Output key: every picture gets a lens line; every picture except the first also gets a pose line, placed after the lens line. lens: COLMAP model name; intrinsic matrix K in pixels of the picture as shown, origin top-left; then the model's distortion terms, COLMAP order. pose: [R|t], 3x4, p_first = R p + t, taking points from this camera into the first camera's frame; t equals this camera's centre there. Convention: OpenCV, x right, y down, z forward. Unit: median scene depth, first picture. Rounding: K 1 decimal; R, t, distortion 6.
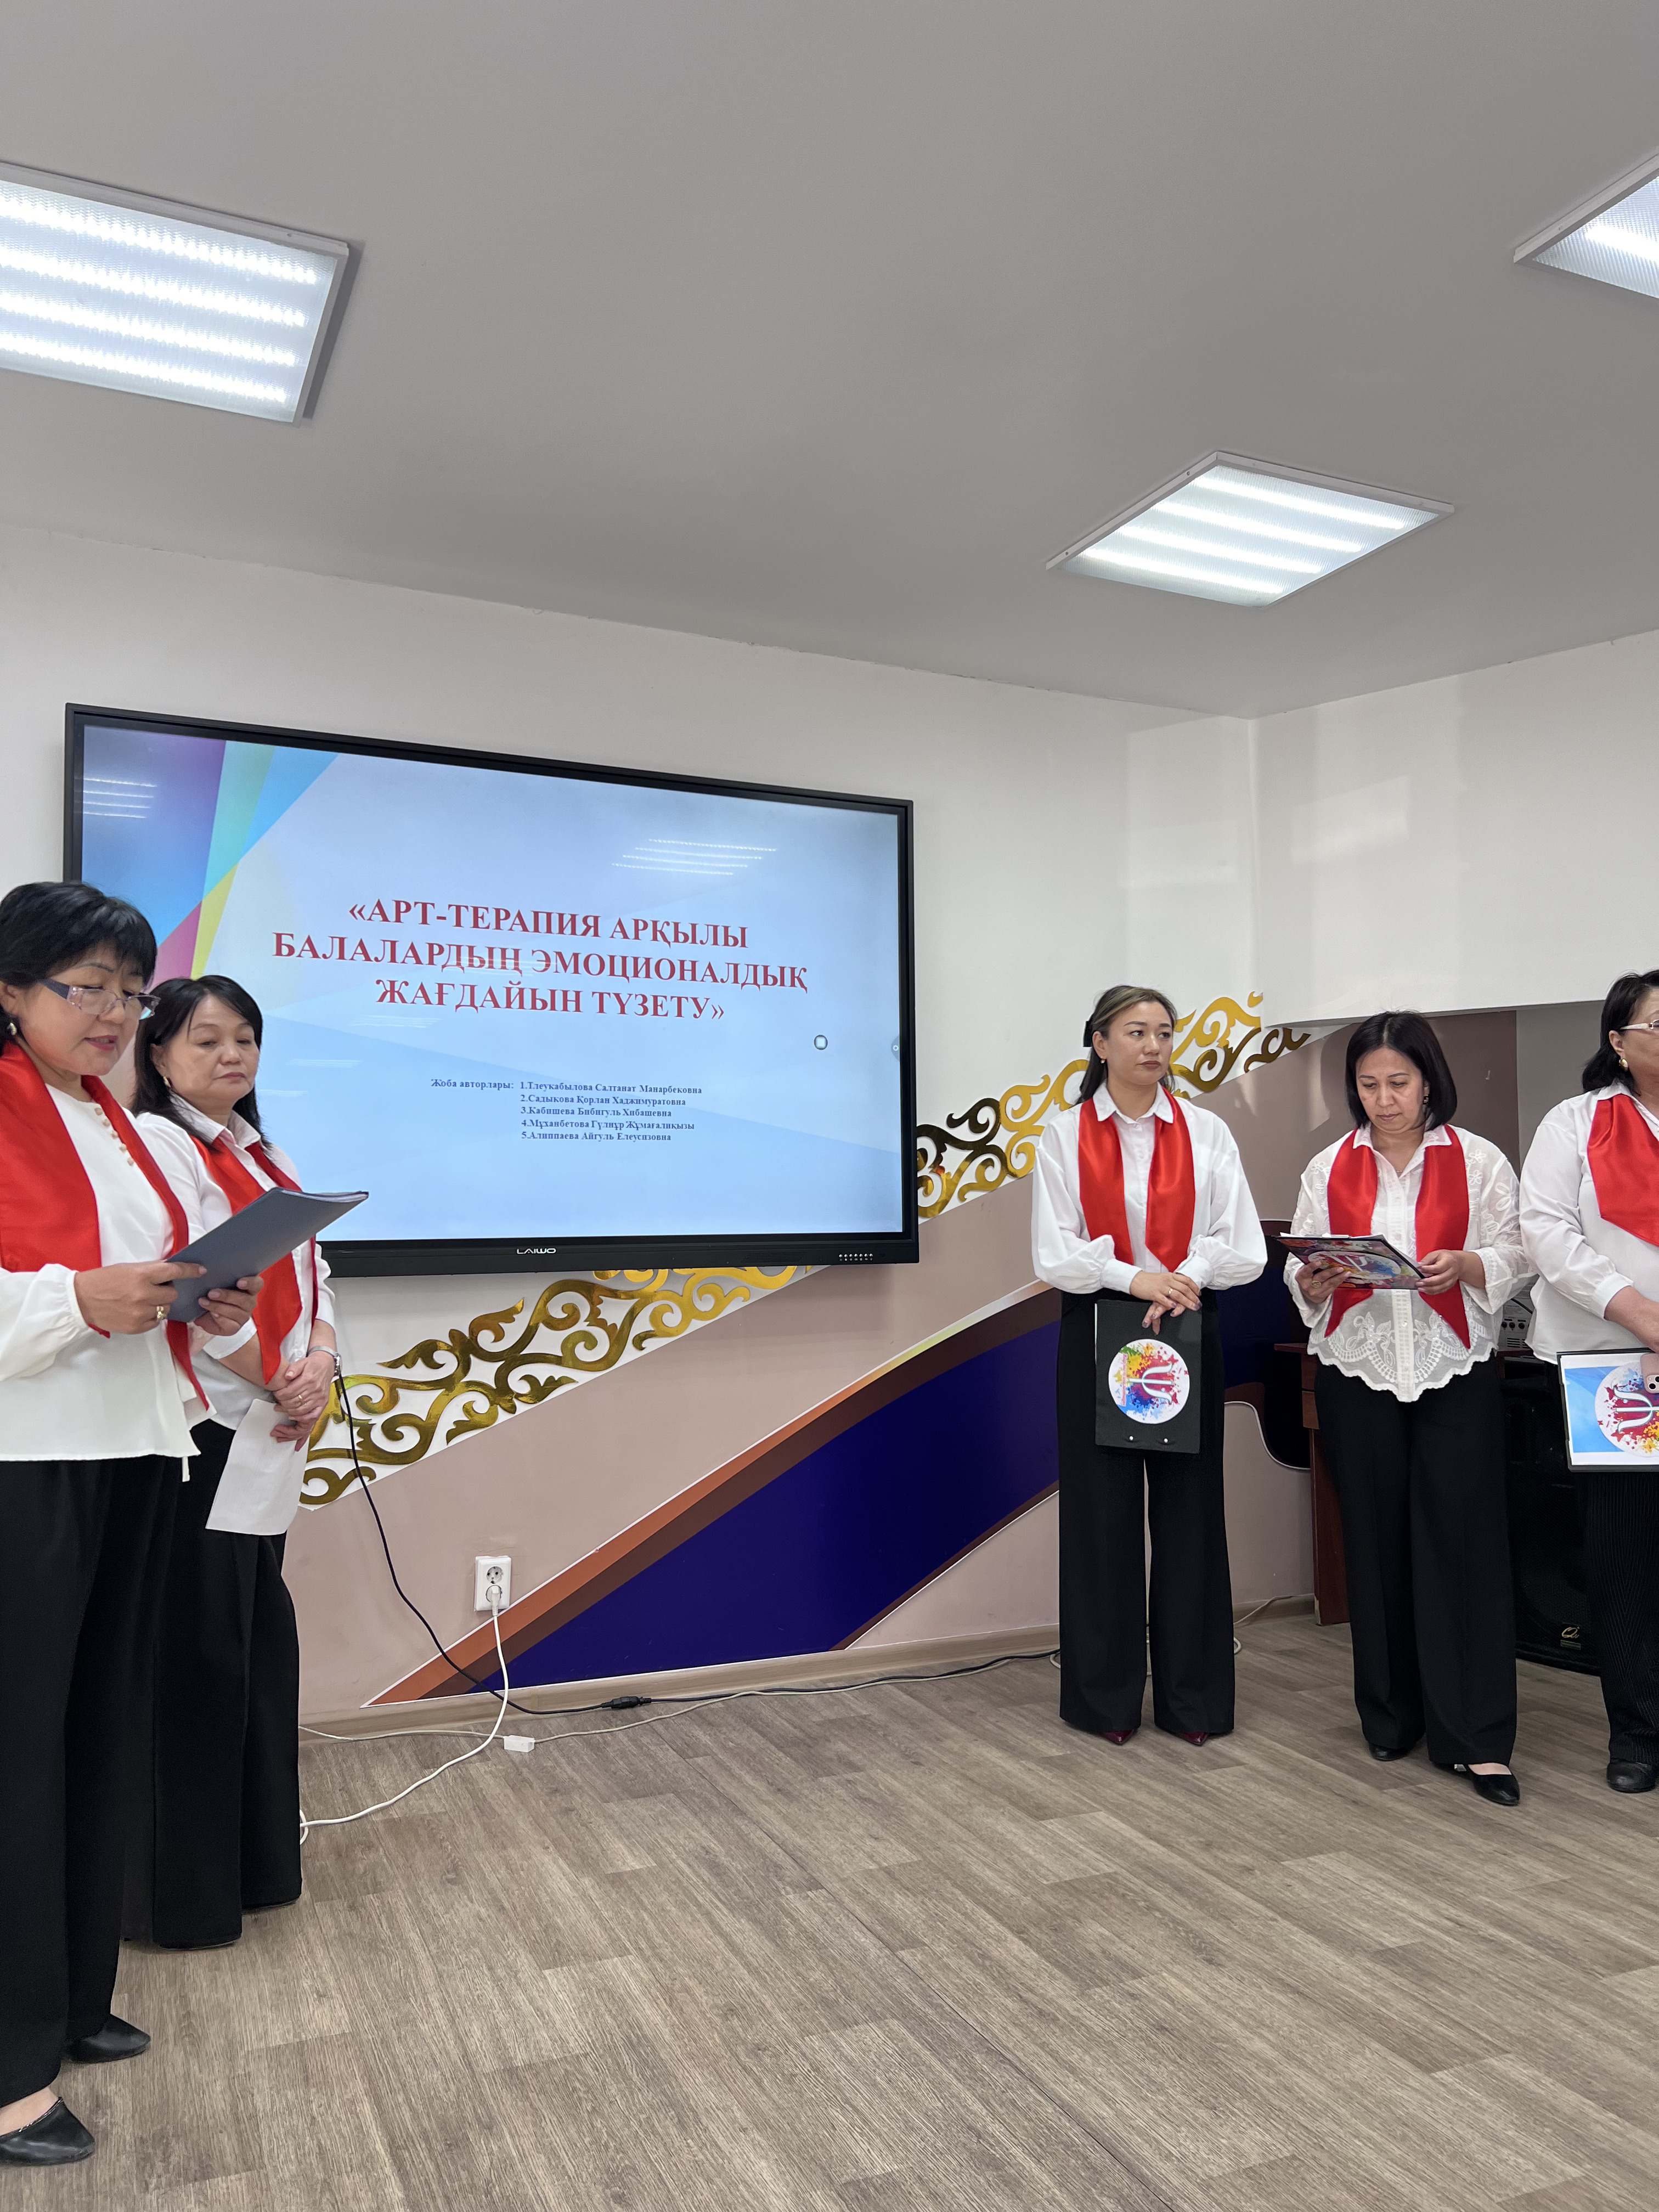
lens RADIAL K [[1658.9, 0, 820.8], [0, 1658.9, 1110.2], [0, 0, 1]] dist [0.053220, -0.057190]
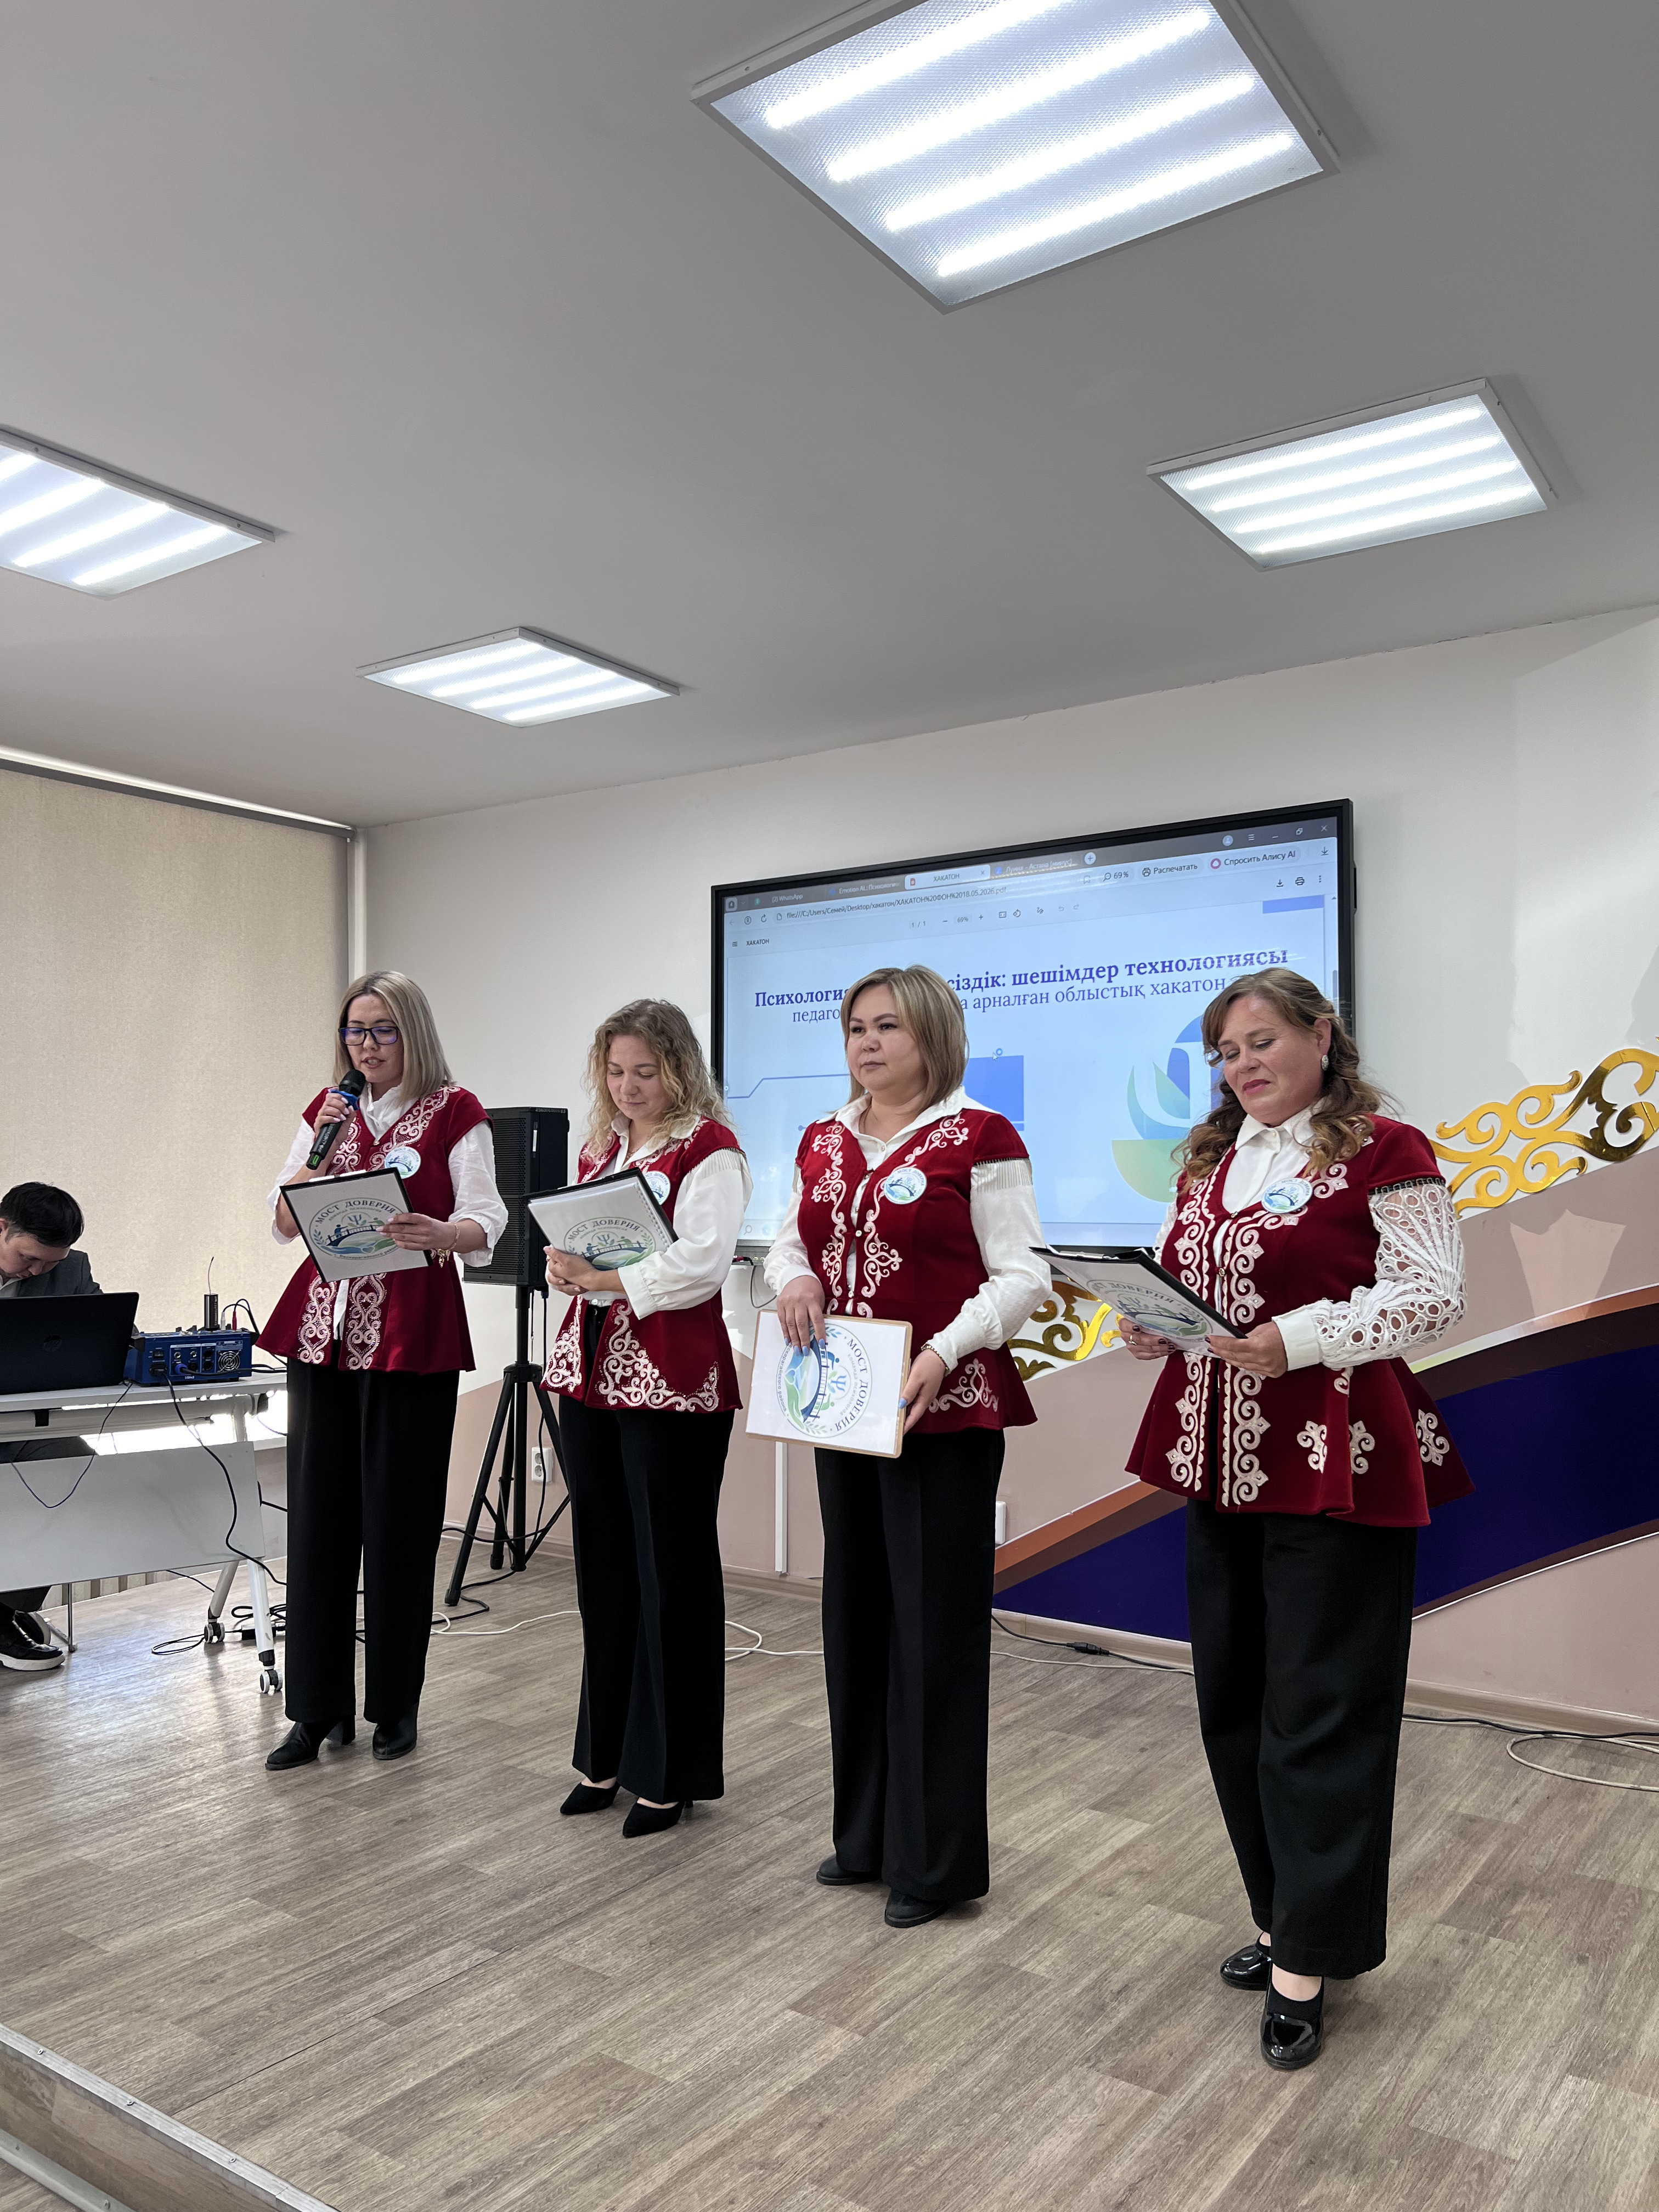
lens RADIAL K [[1658.9, 0, 820.8], [0, 1658.9, 1110.2], [0, 0, 1]] dist [0.053220, -0.057190]
pose [[0.513486, -0.036911, -0.857304, 0.837181], [0.054202, 0.998475, -0.010524, -0.015995], [0.856384, -0.041064, 0.514704, 0.276354]]
